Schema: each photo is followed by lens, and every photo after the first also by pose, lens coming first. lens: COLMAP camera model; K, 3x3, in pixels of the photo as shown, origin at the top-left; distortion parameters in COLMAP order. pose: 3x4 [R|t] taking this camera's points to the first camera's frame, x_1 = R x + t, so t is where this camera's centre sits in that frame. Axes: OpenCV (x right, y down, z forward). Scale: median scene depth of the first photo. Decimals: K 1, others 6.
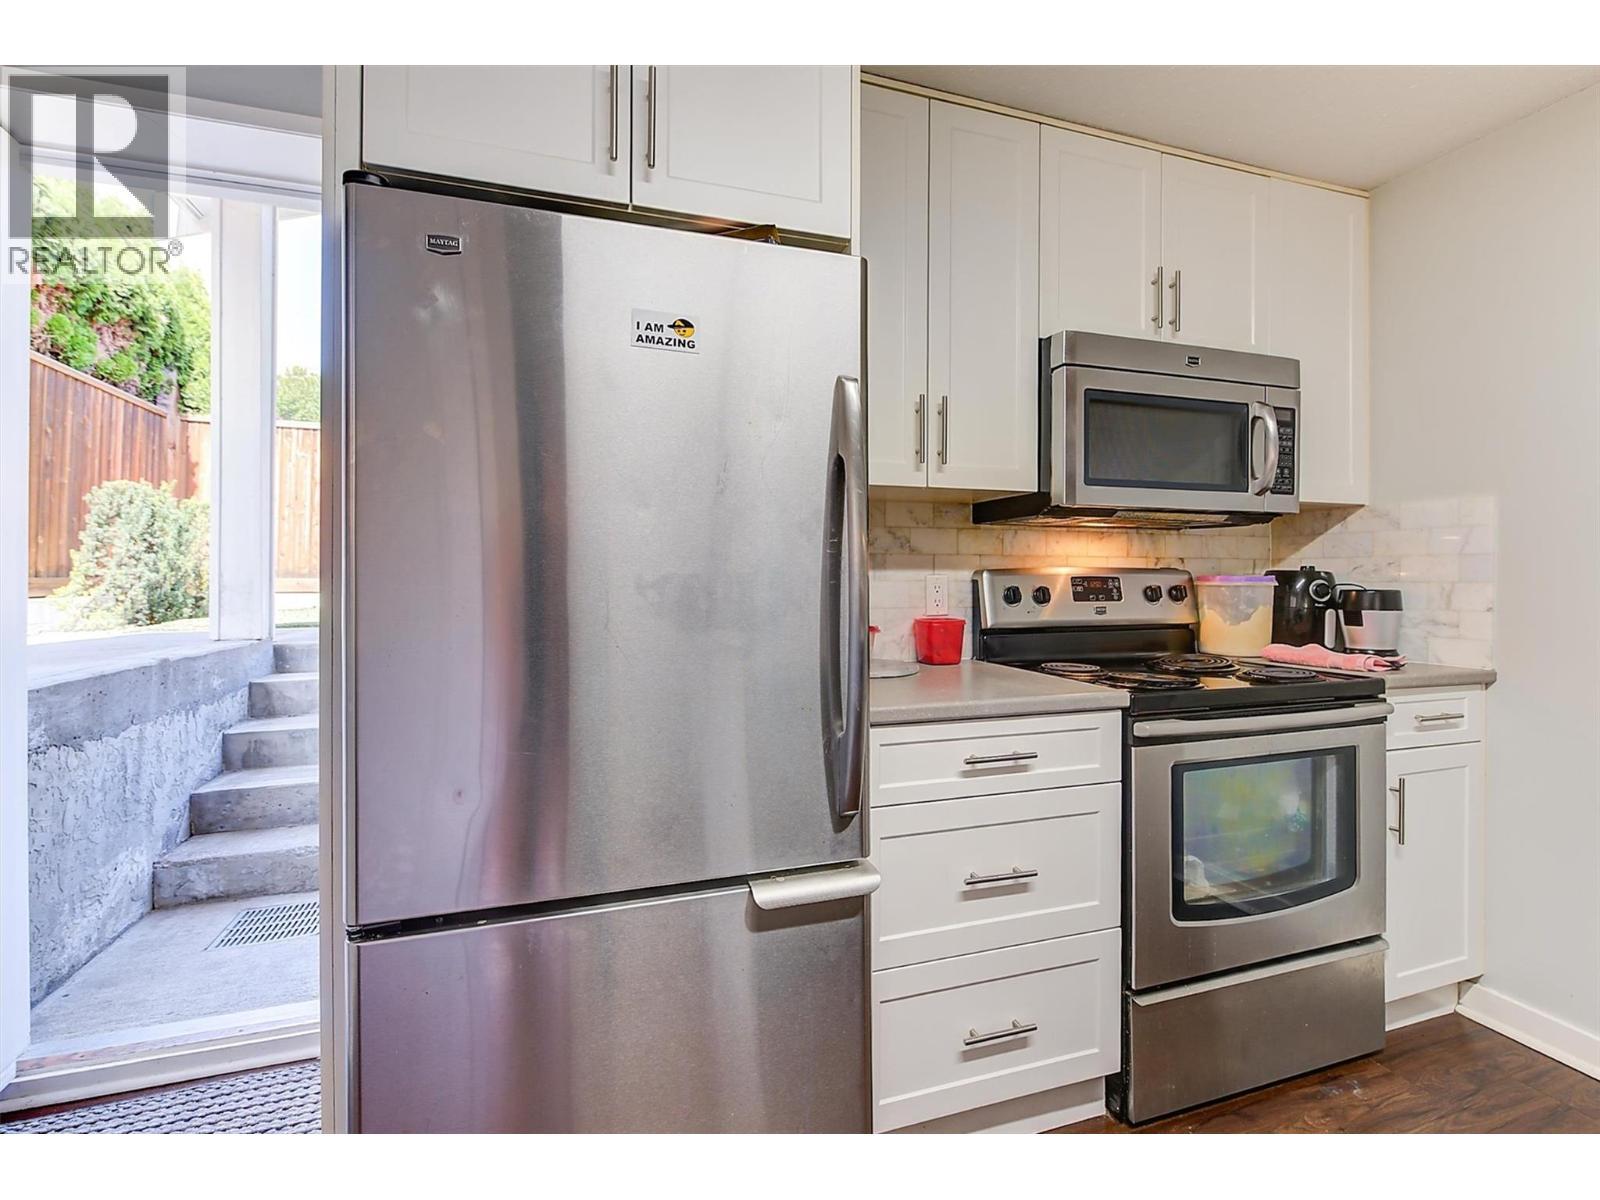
lens RADIAL K [[729.6, 0, 800.9], [0, 729.6, 593.4], [0, 0, 1]] dist [-0.002593, -0.000197]
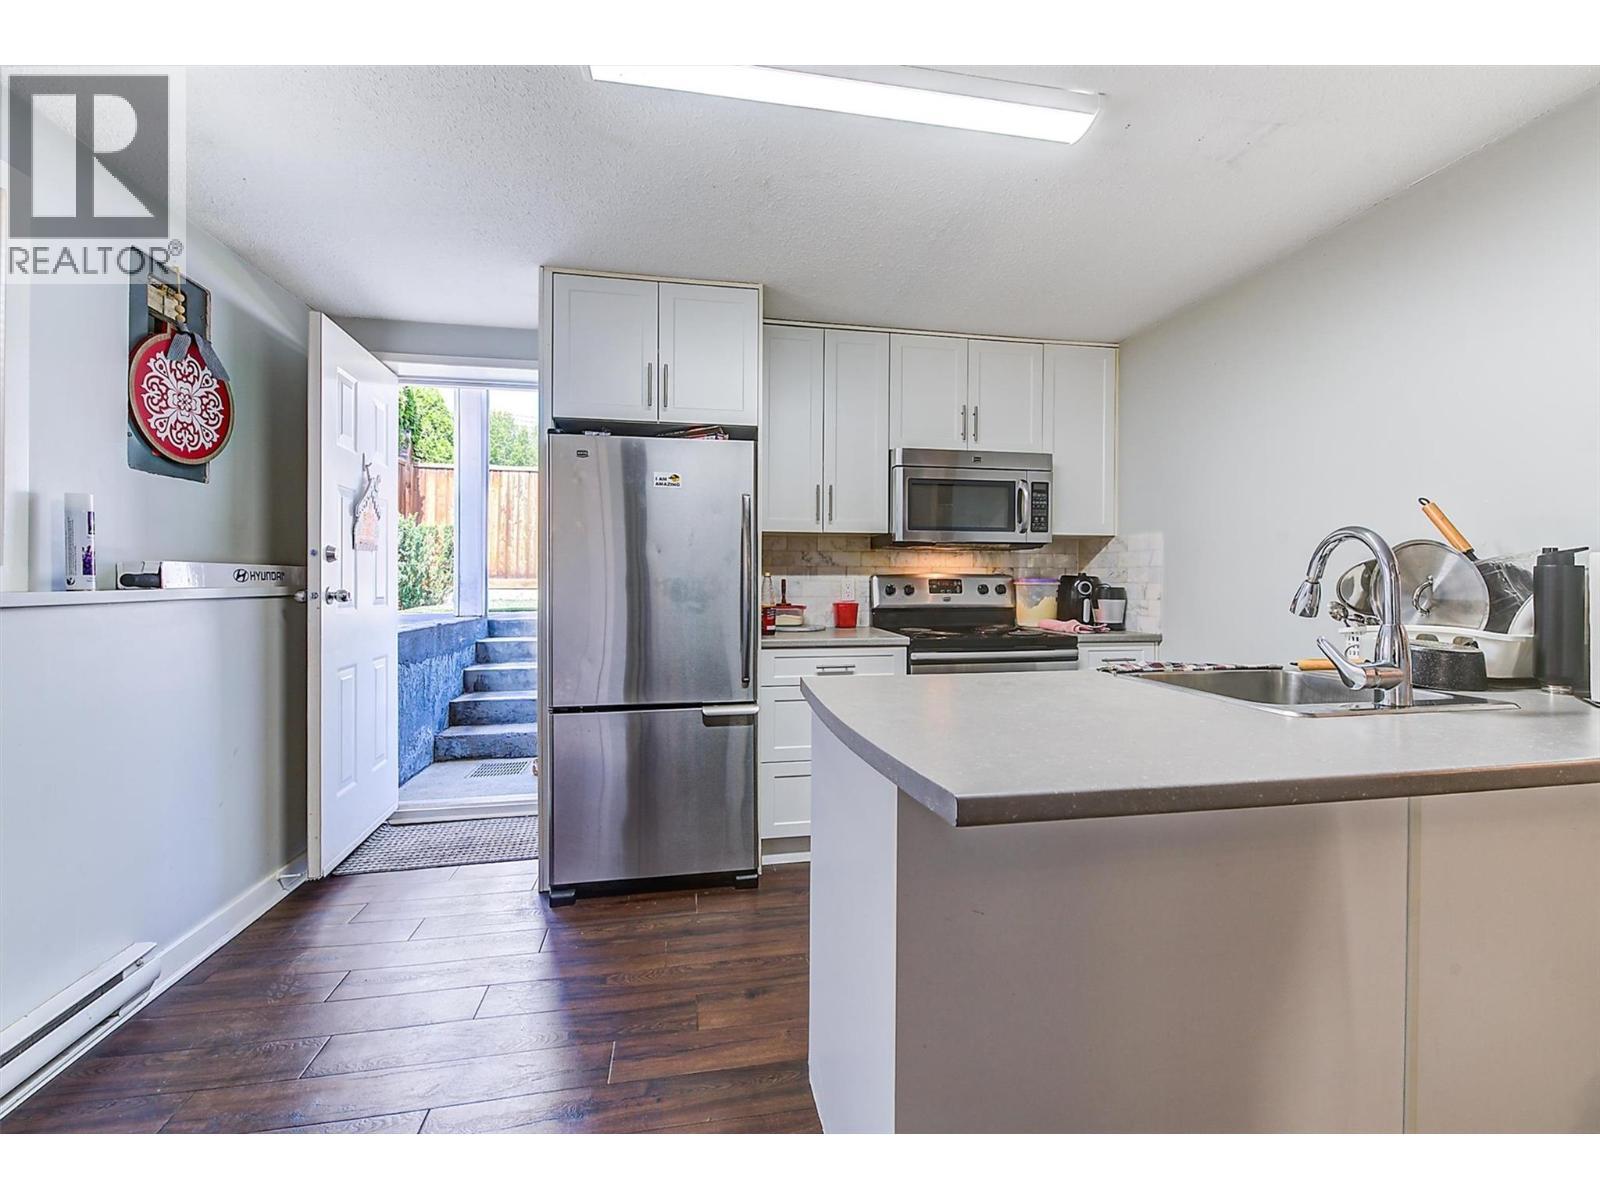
lens RADIAL K [[647.1, 0, 800.0], [0, 647.1, 600.0], [0, 0, 1]] dist [0.000771, 0.000058]
pose [[0.989806, 0.006710, -0.142263, 0.289211], [-0.005016, 0.999912, 0.012259, 0.009235], [0.142333, -0.011421, 0.989753, -0.561317]]
